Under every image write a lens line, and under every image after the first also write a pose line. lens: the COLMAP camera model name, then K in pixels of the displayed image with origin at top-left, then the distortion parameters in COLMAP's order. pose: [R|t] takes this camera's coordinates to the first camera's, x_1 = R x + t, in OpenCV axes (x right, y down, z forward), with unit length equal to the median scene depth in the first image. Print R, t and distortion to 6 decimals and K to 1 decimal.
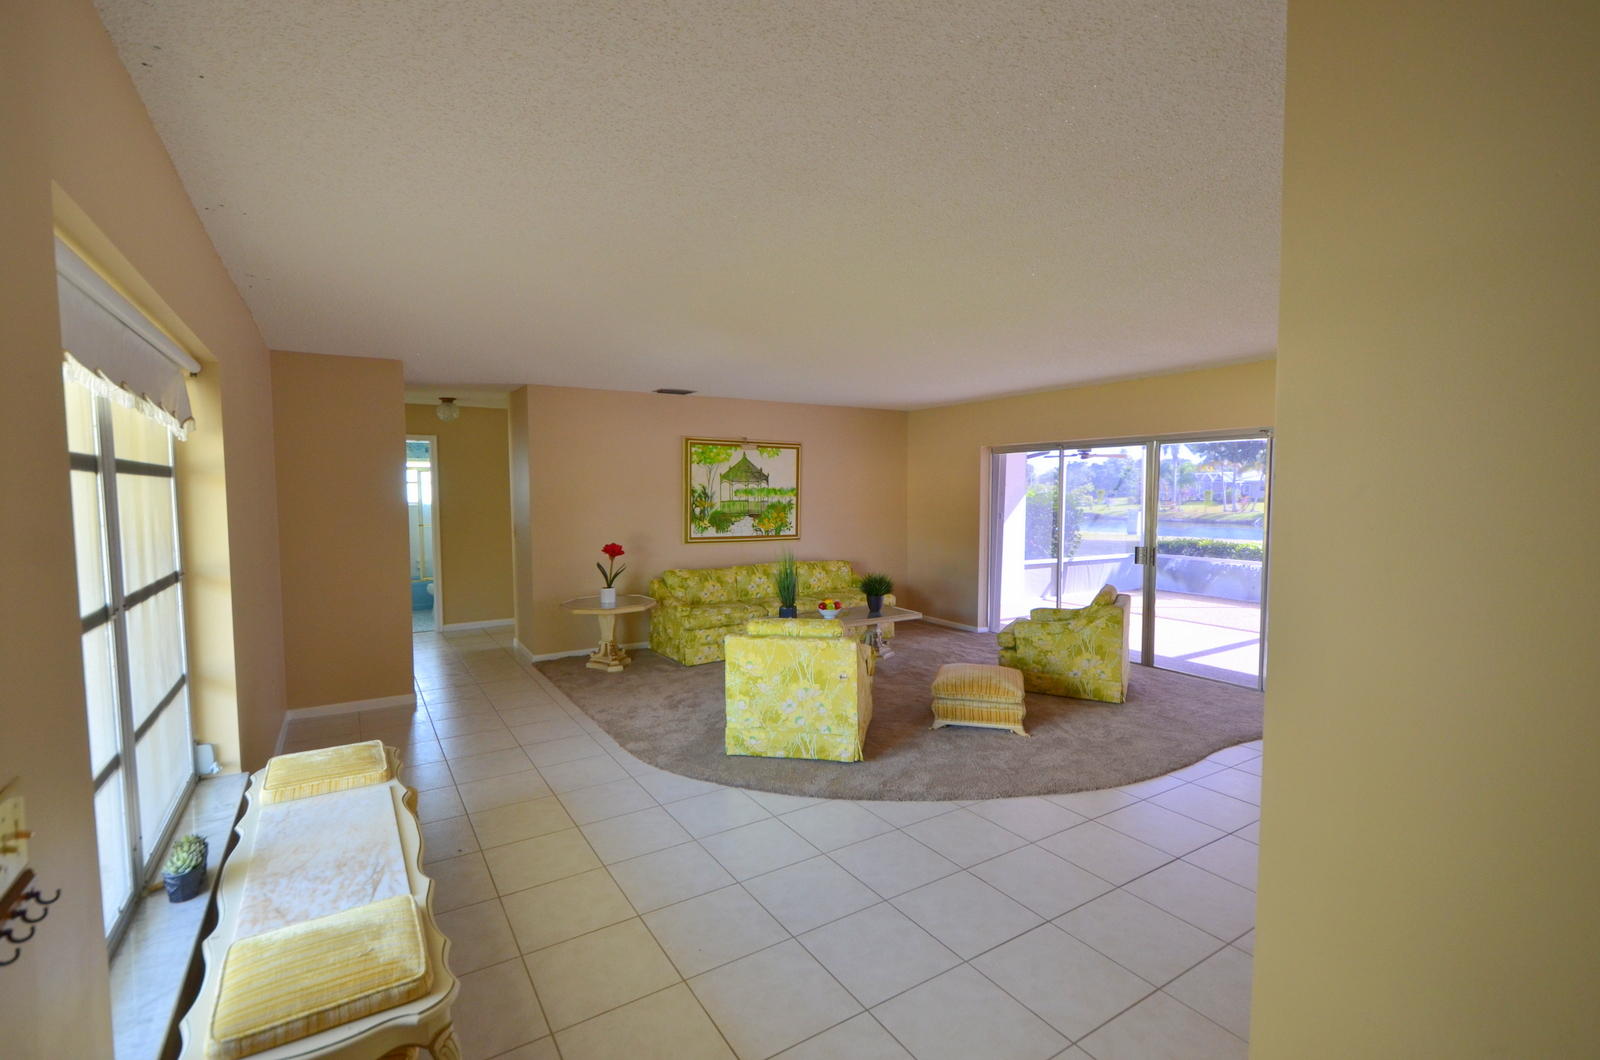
lens RADIAL K [[720.0, 0, 791.0], [0, 720.0, 535.1], [0, 0, 1]] dist [0.008778, -0.006270]
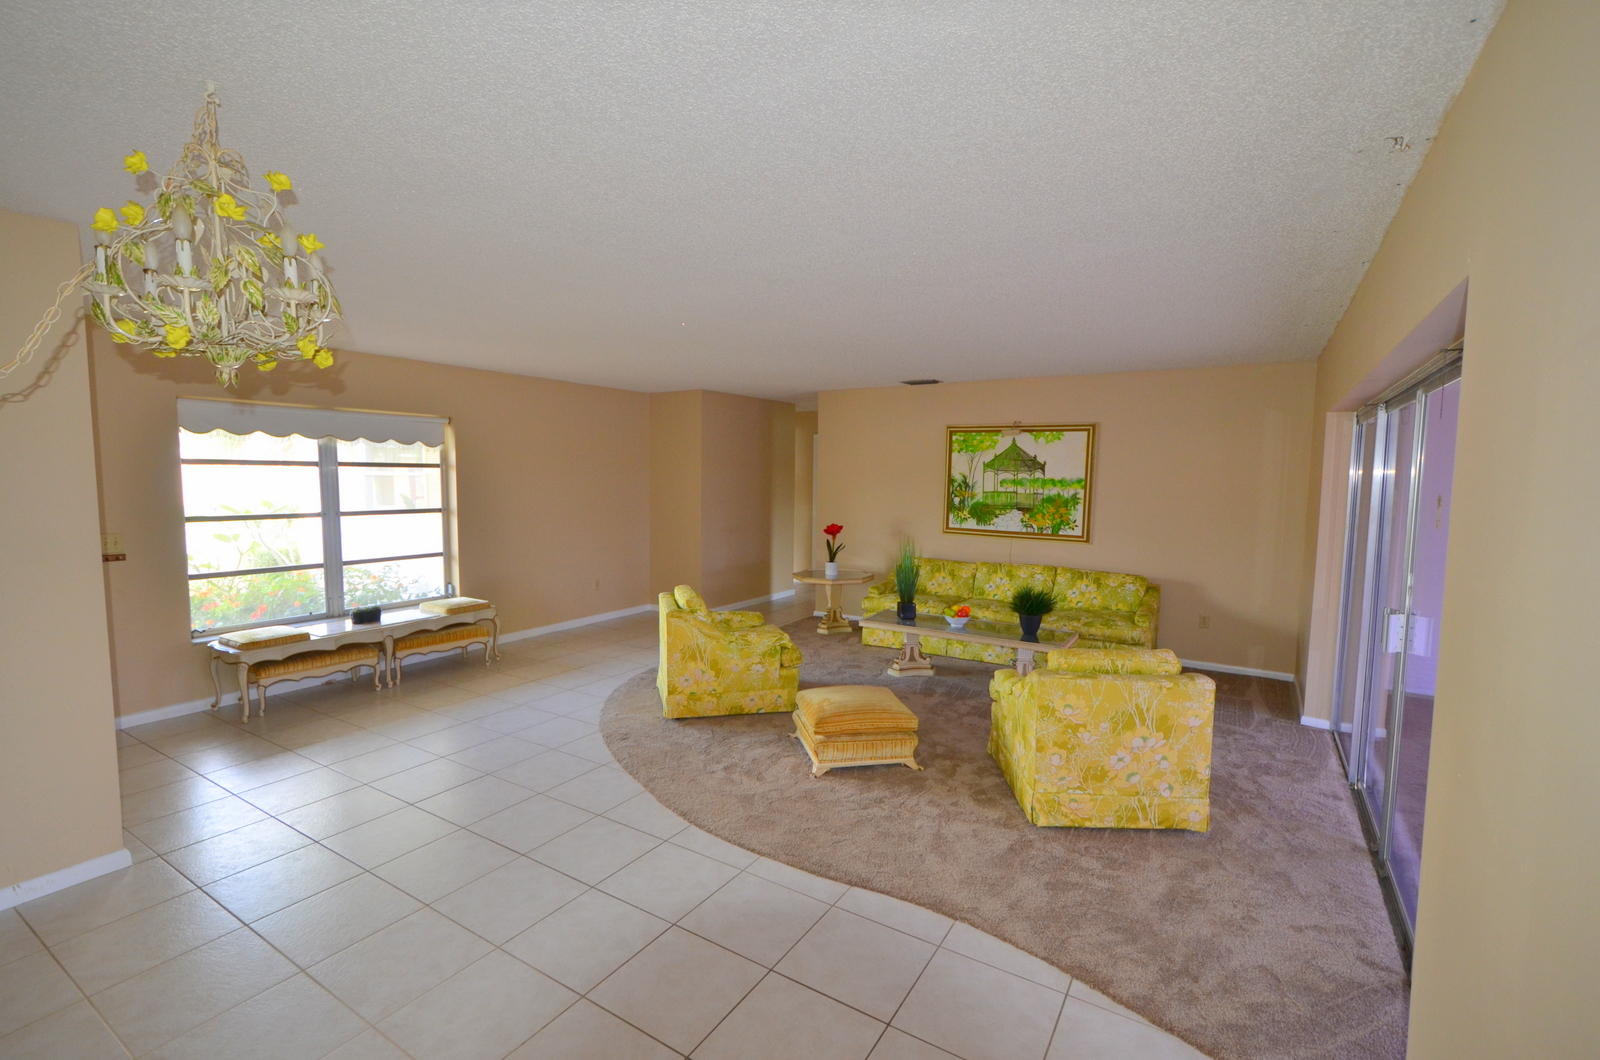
lens RADIAL K [[720.0, 0, 788.7], [0, 720.0, 534.8], [0, 0, 1]] dist [0.008778, -0.006270]
pose [[0.426642, 0.084080, -0.900504, 0.648852], [-0.069292, 0.995782, 0.060147, -0.030330], [0.901762, 0.036736, 0.430668, 0.373683]]
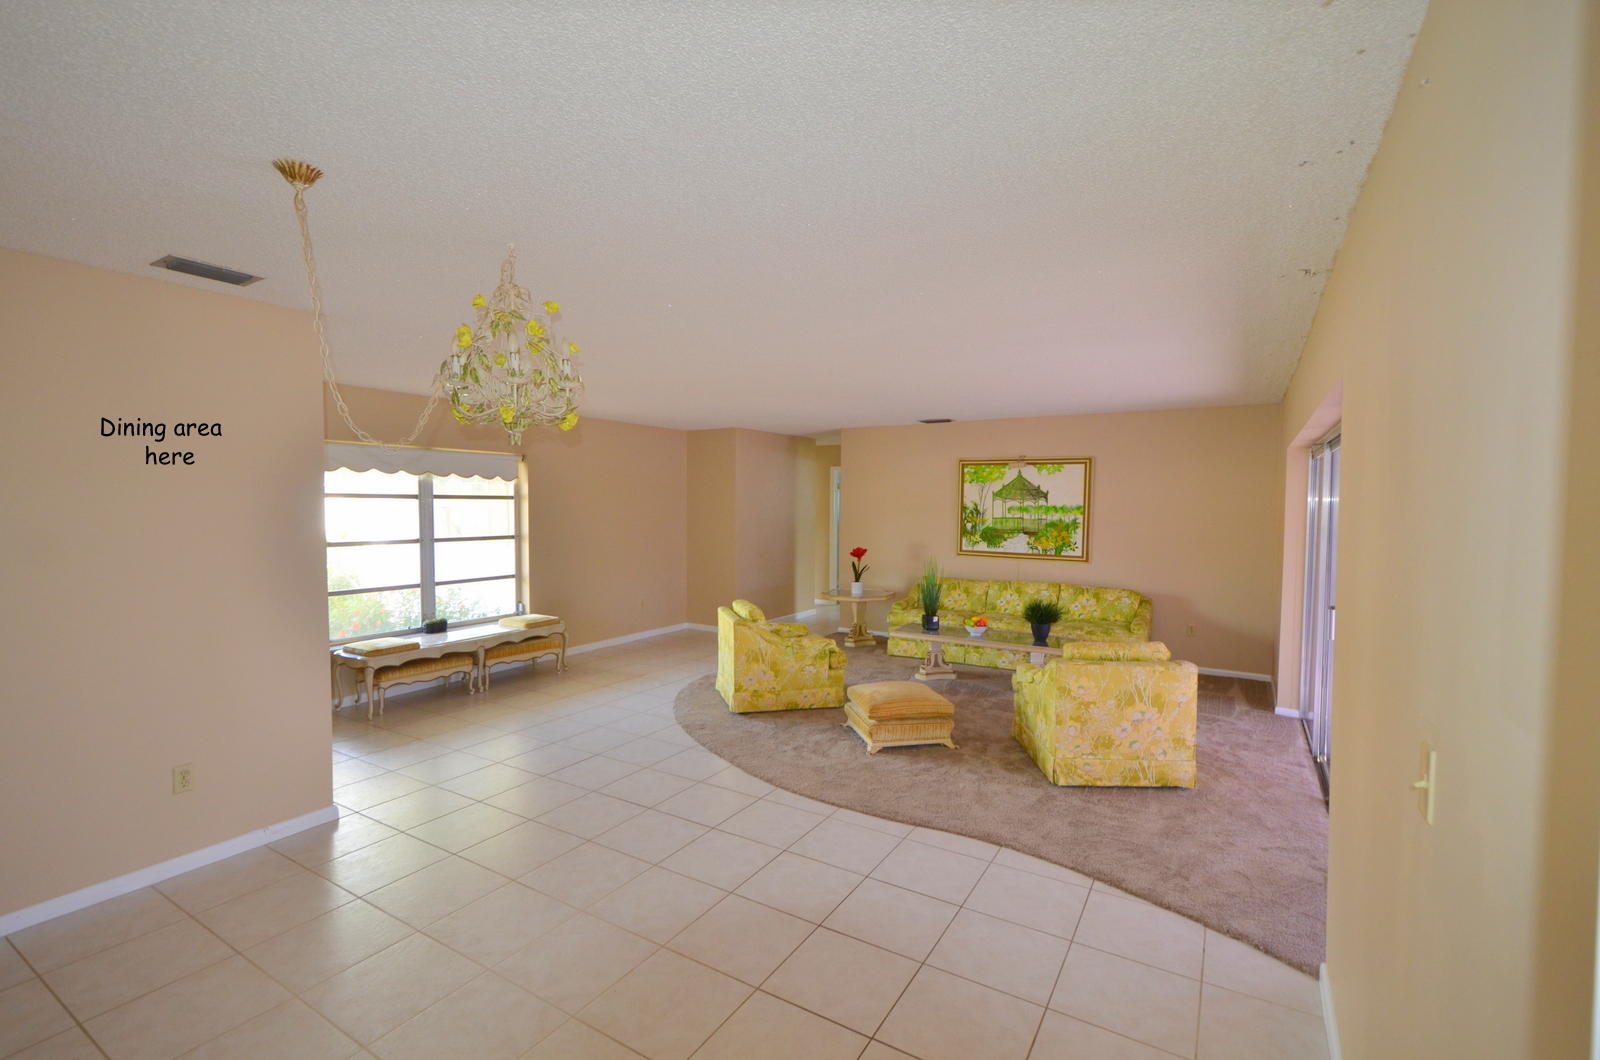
lens RADIAL K [[720.0, 0, 787.8], [0, 720.0, 535.6], [0, 0, 1]] dist [0.008778, -0.006270]
pose [[0.436167, 0.045690, -0.898705, 0.724728], [-0.063338, 0.997792, 0.019988, -0.023437], [0.897634, 0.048205, 0.438098, 0.274301]]
